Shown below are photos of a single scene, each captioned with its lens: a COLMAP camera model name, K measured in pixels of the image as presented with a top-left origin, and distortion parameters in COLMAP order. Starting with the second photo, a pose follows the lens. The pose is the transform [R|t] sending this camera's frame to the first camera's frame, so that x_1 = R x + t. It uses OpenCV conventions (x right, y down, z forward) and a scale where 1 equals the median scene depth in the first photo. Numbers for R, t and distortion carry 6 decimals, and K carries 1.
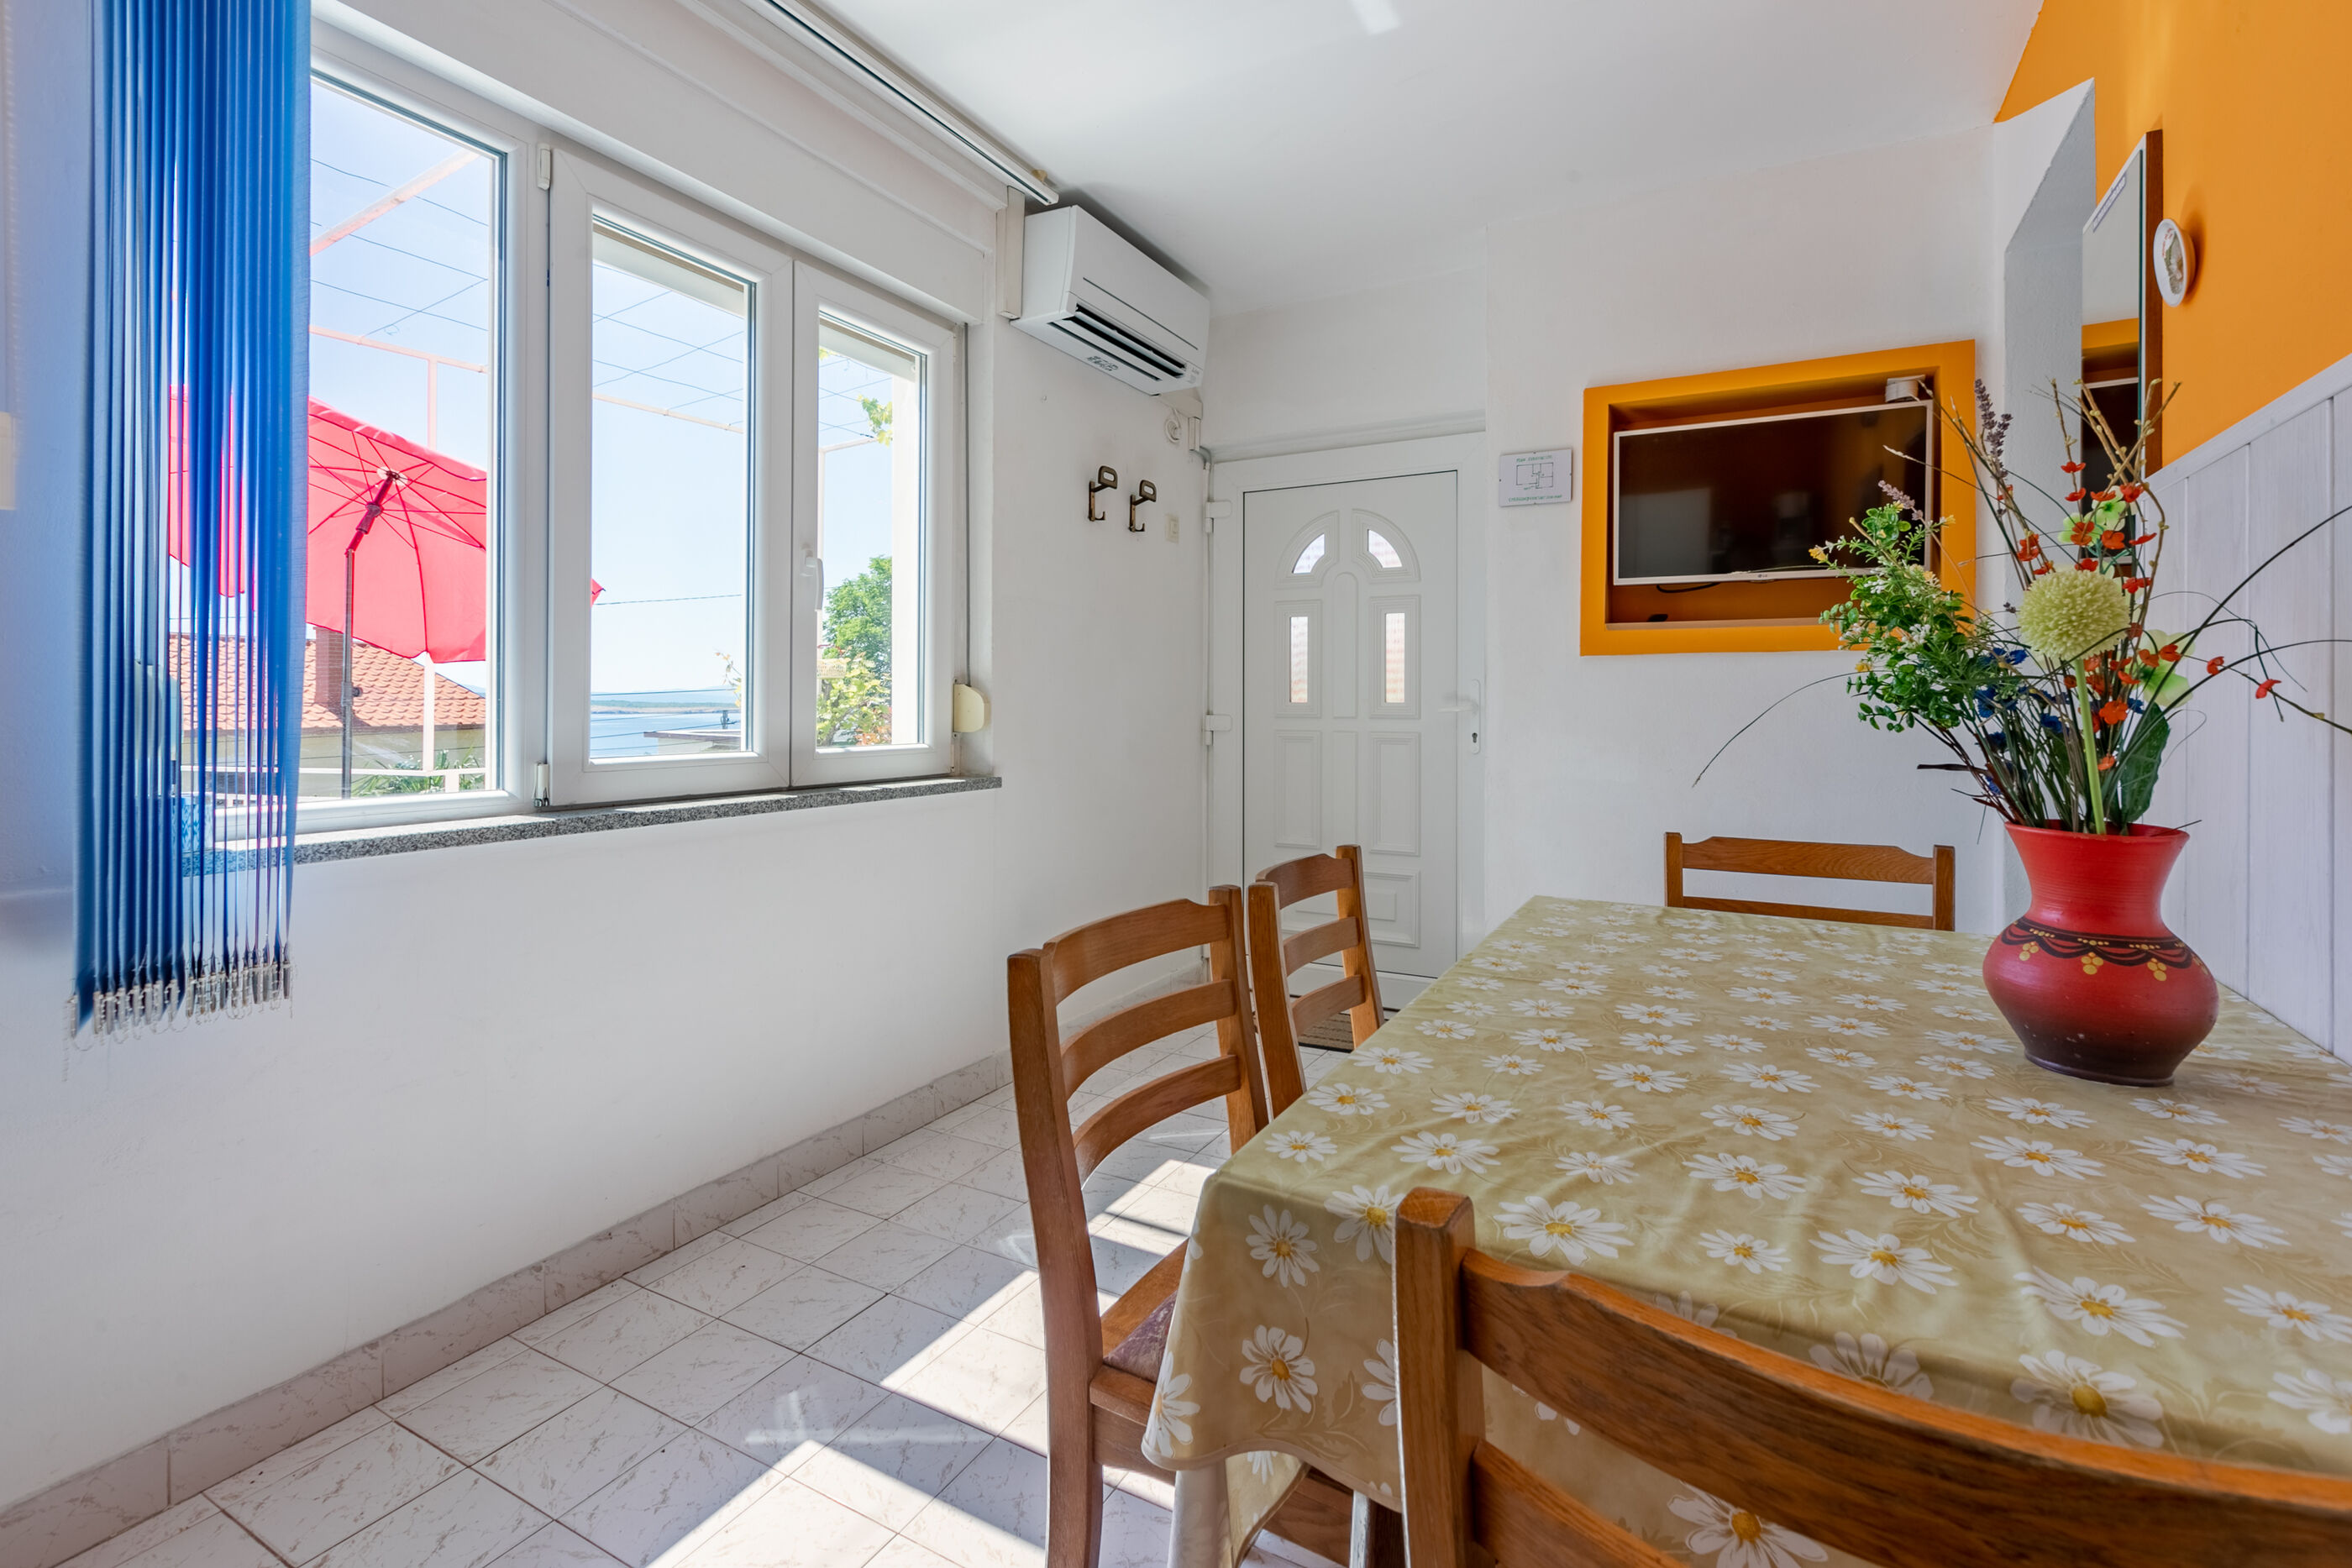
lens RADIAL K [[1069.7, 0, 1174.0], [0, 1069.7, 701.4], [0, 0, 1]] dist [0.000559, -0.001911]
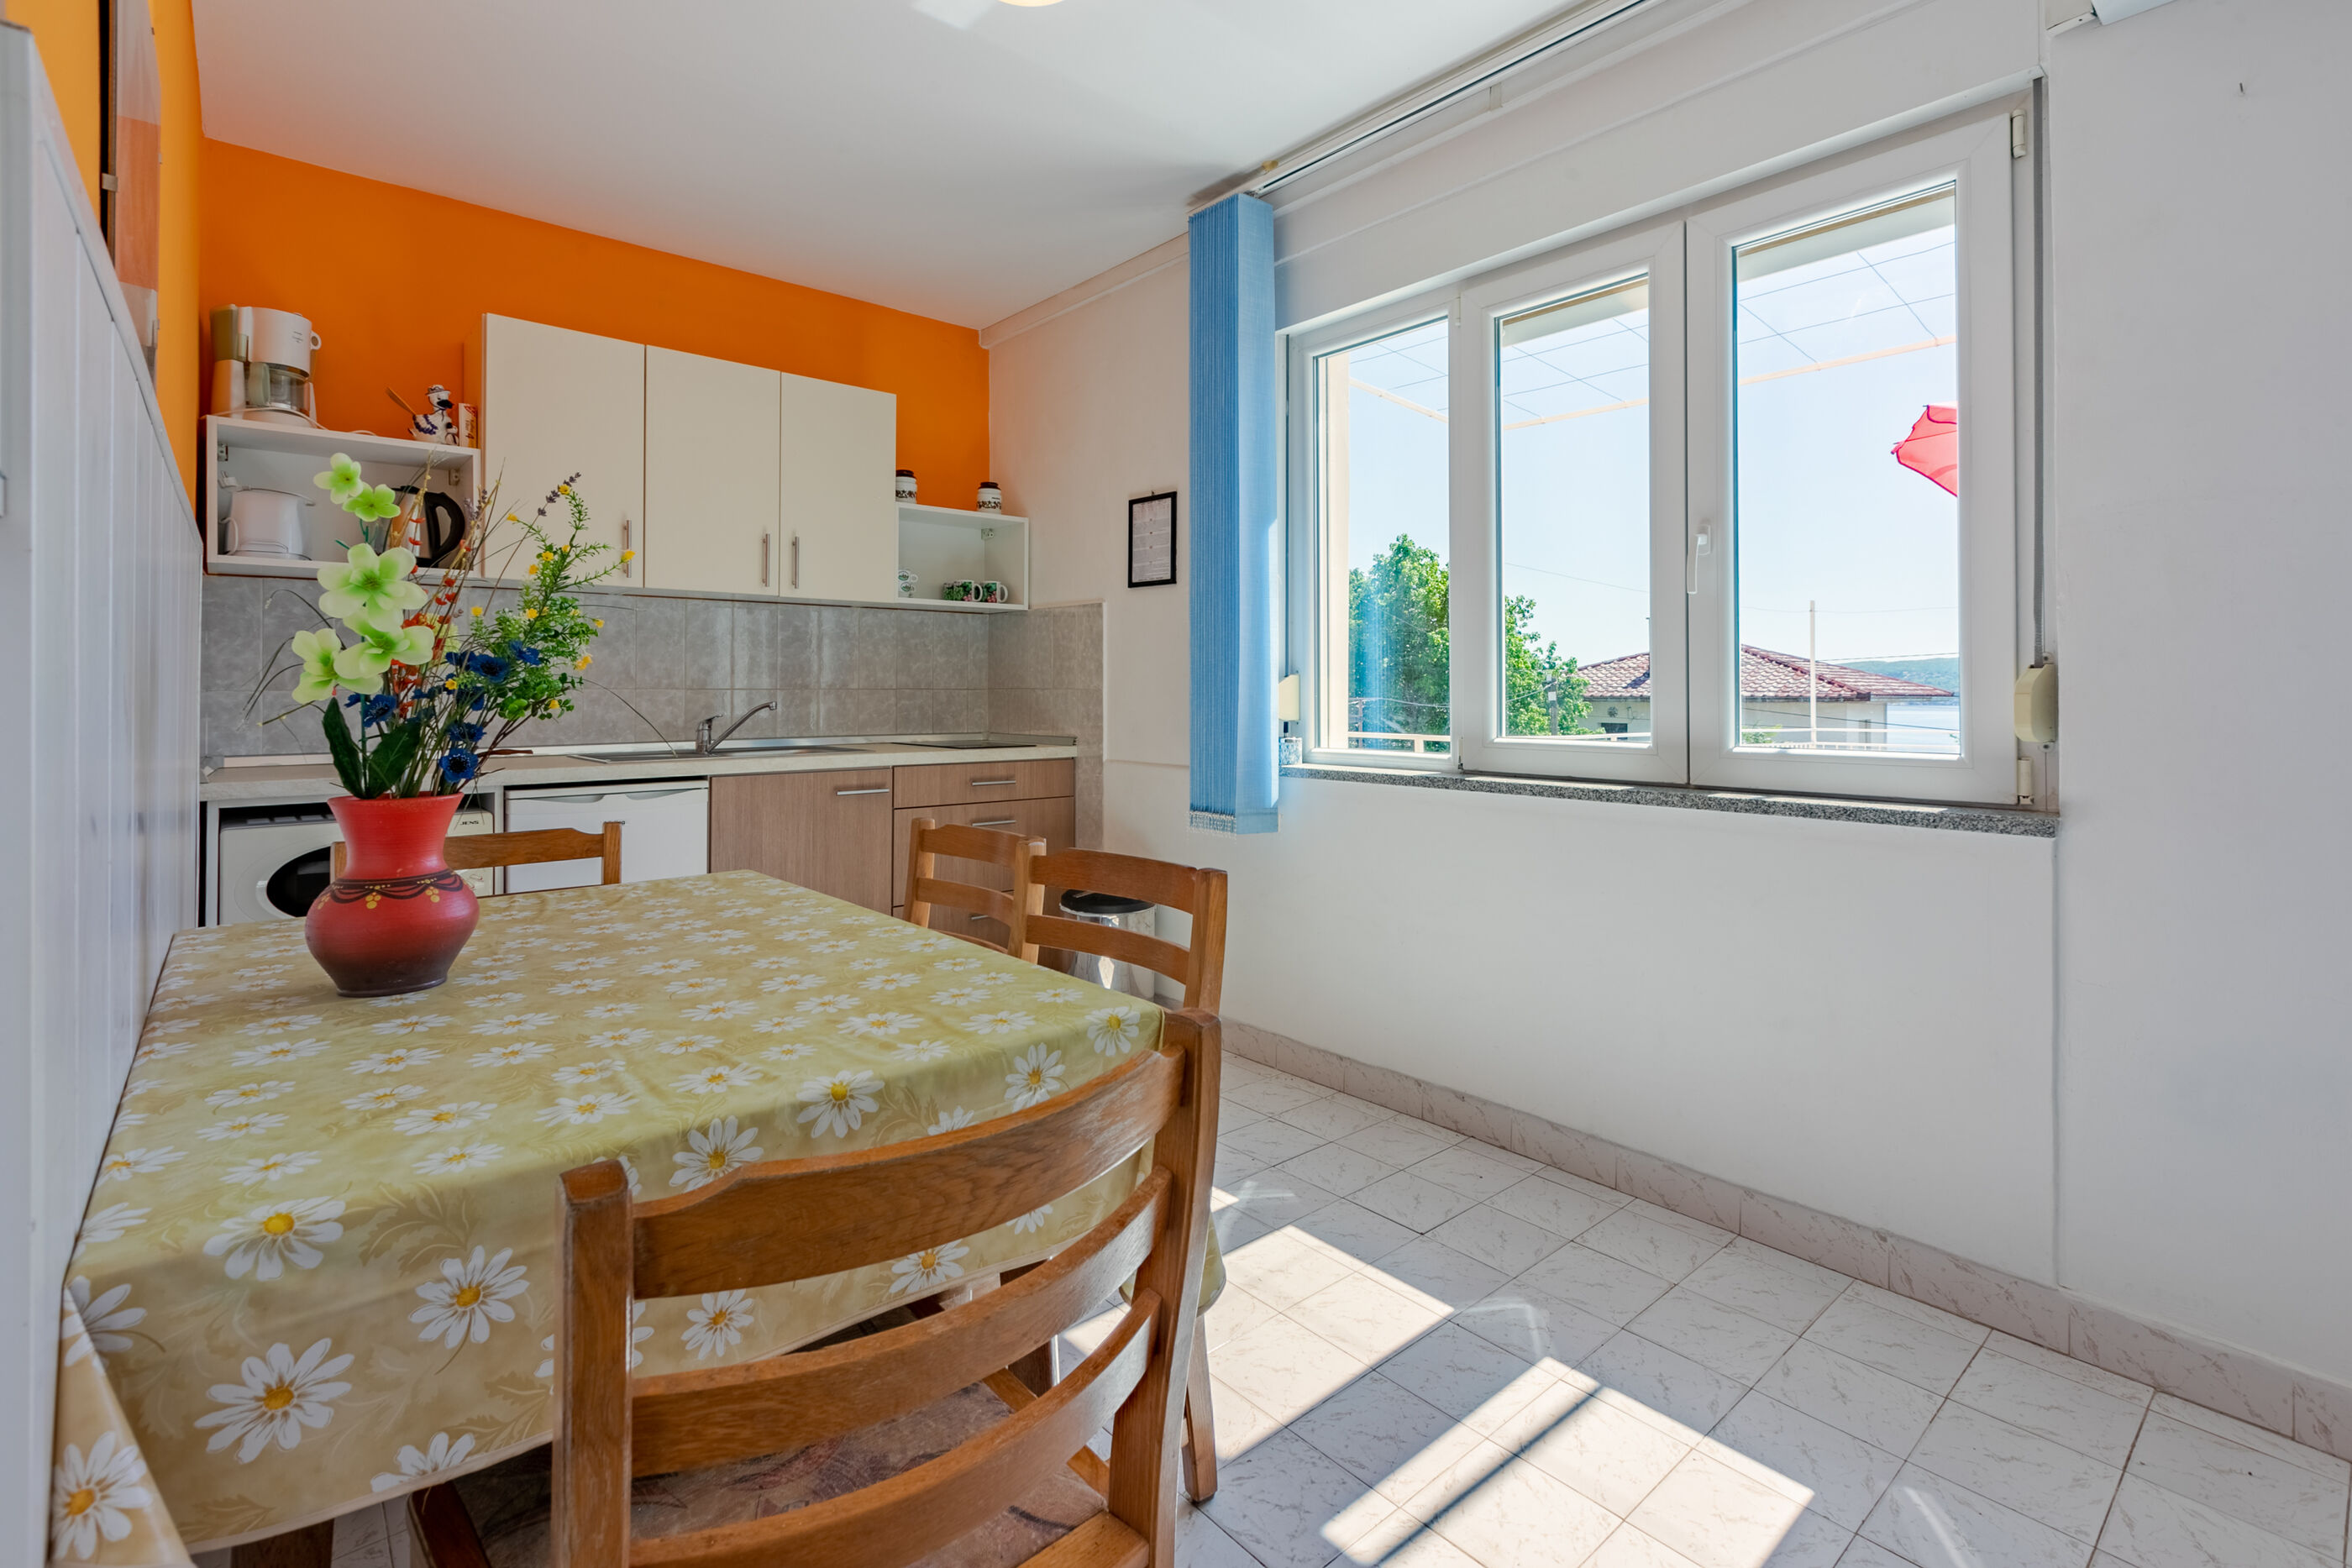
lens RADIAL K [[1069.7, 0, 1157.7], [0, 1069.7, 682.9], [0, 0, 1]] dist [0.000559, -0.001911]
pose [[-0.354530, -0.007867, -0.935012, 0.480014], [0.000822, 0.999962, -0.008726, -0.000594], [0.935044, -0.003863, -0.354510, 0.637206]]
